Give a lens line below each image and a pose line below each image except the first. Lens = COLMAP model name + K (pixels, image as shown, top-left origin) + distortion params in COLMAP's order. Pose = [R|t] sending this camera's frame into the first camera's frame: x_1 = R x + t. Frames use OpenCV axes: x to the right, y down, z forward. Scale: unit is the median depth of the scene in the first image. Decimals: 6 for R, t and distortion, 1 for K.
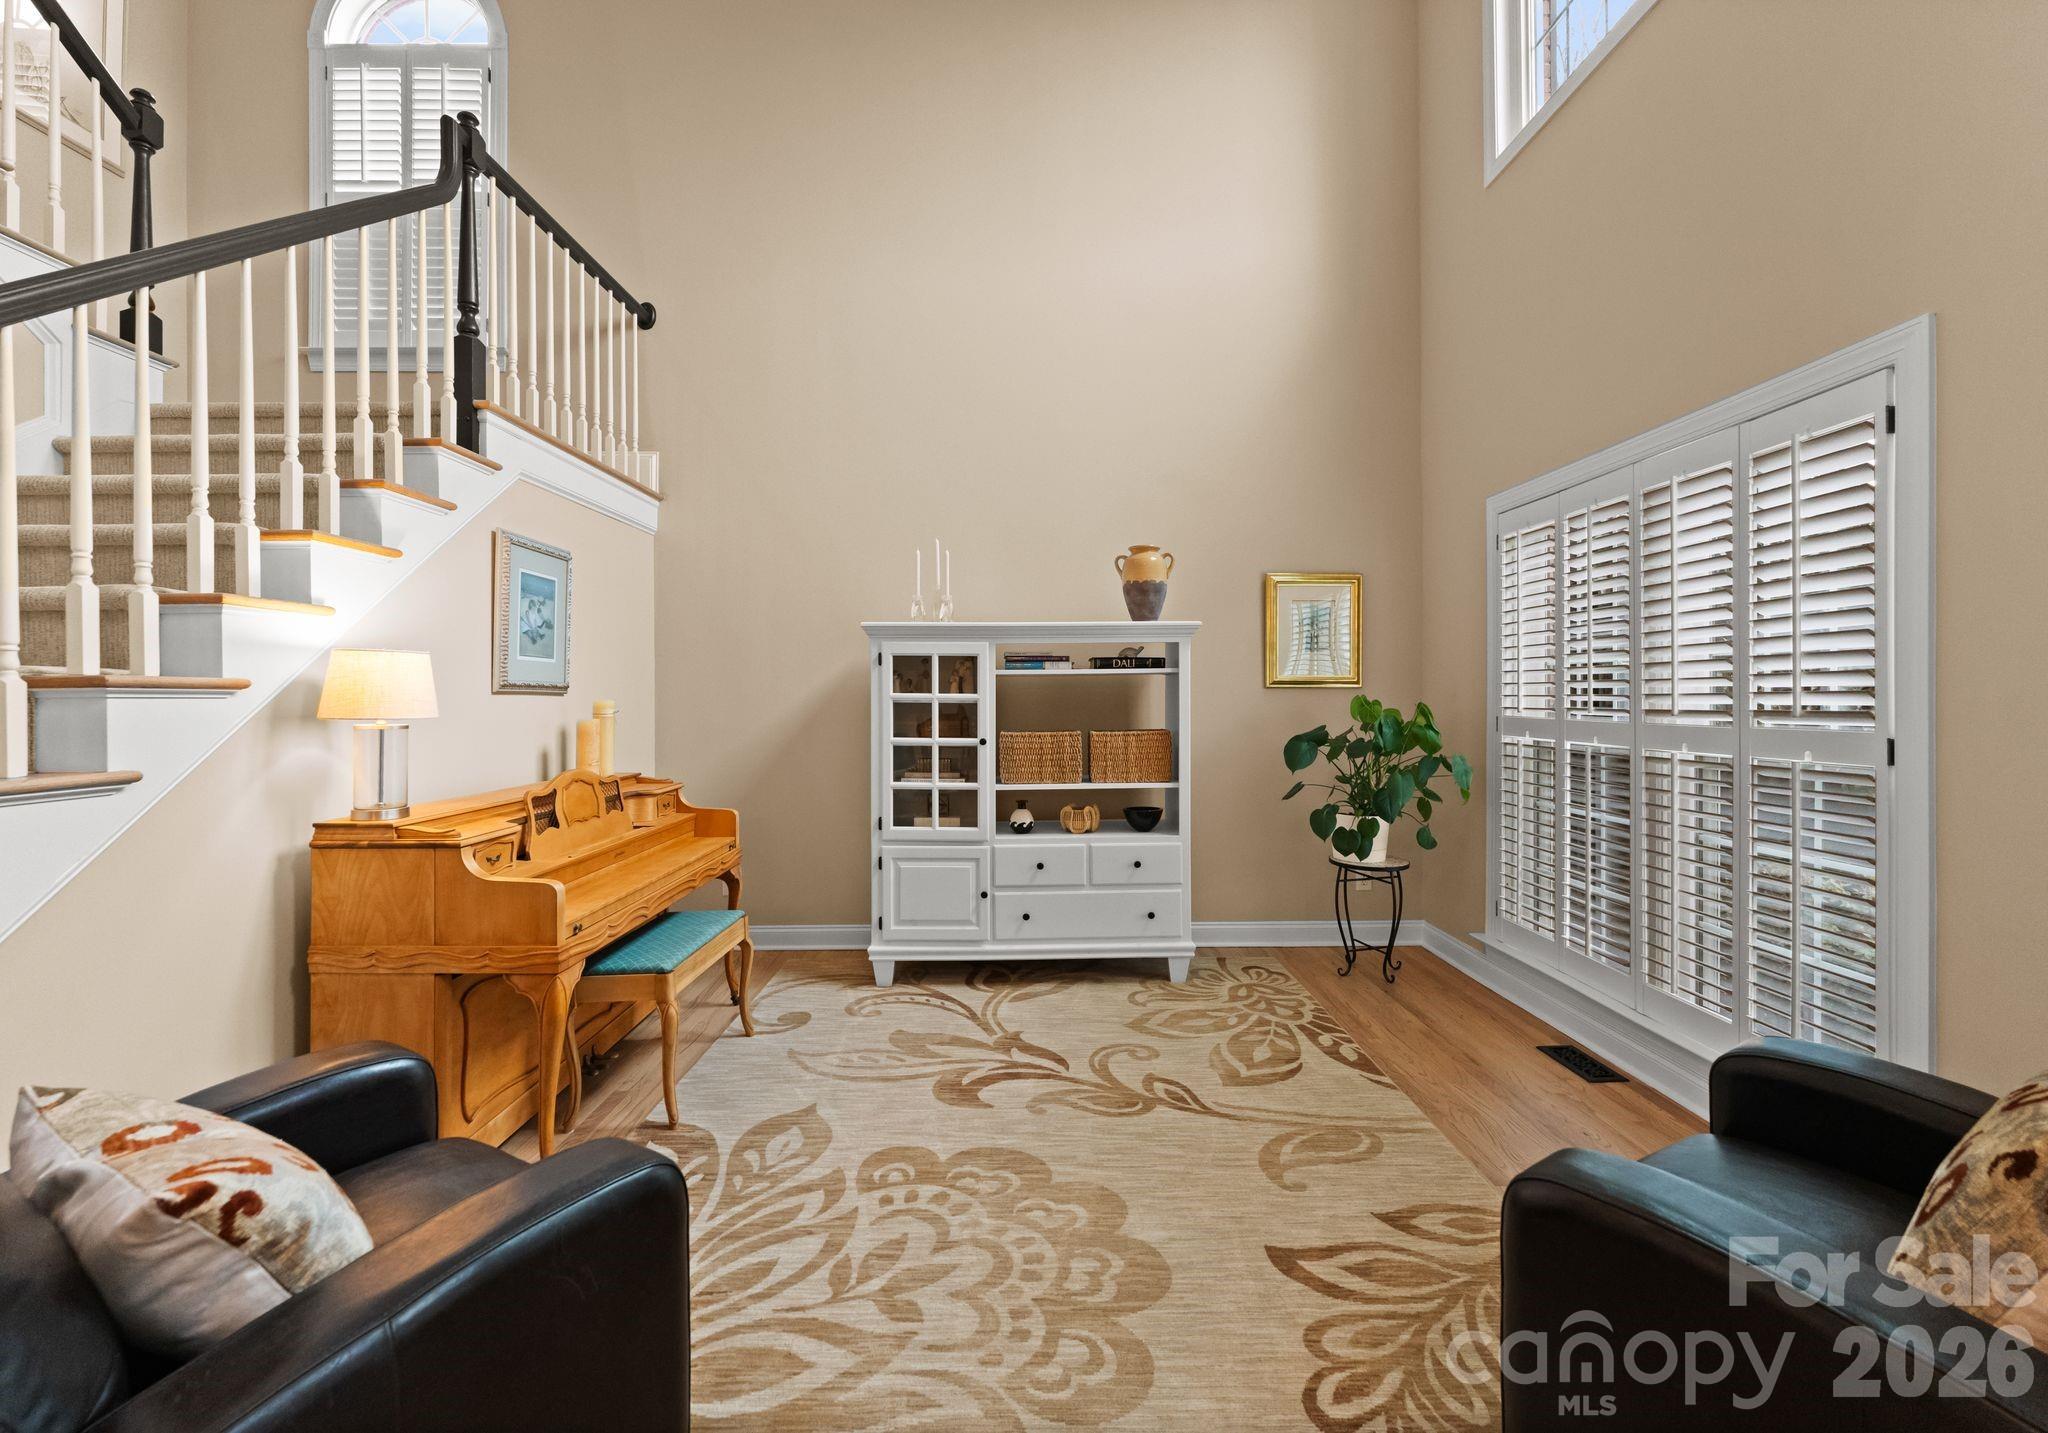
lens RADIAL K [[860.8, 0, 1021.8], [0, 860.8, 691.1], [0, 0, 1]] dist [-0.002123, -0.000504]
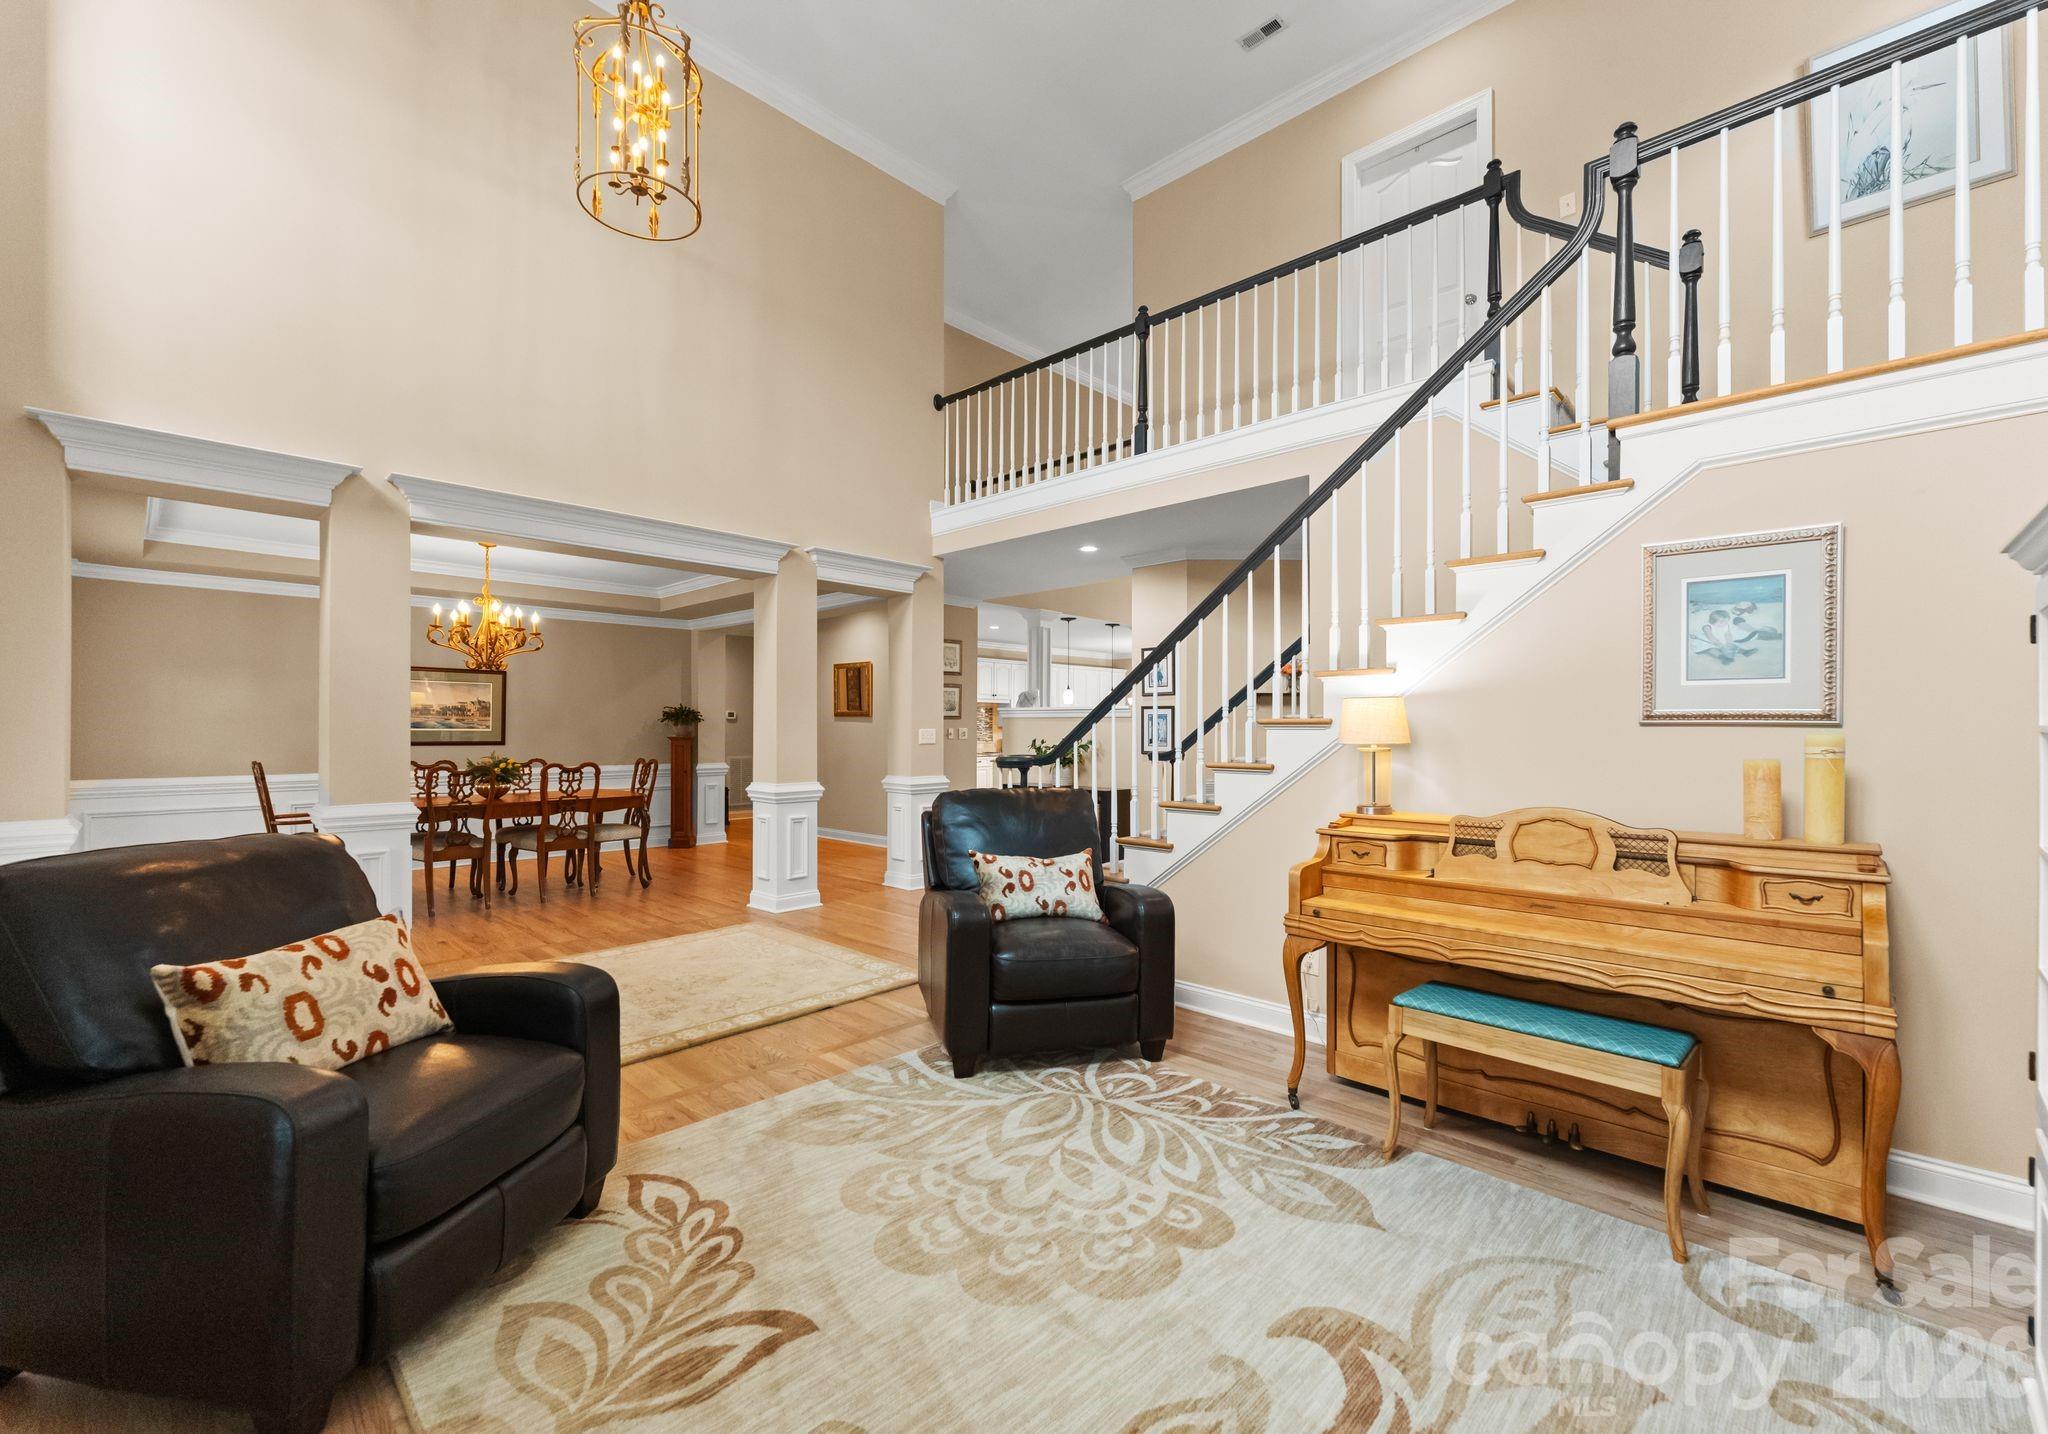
lens RADIAL K [[860.8, 0, 1028.6], [0, 860.8, 730.4], [0, 0, 1]] dist [-0.002123, -0.000504]
pose [[-0.692742, 0.004658, -0.721170, 0.420262], [0.008089, 0.999966, -0.001311, 0.003350], [0.721140, -0.006742, -0.692757, 0.961075]]
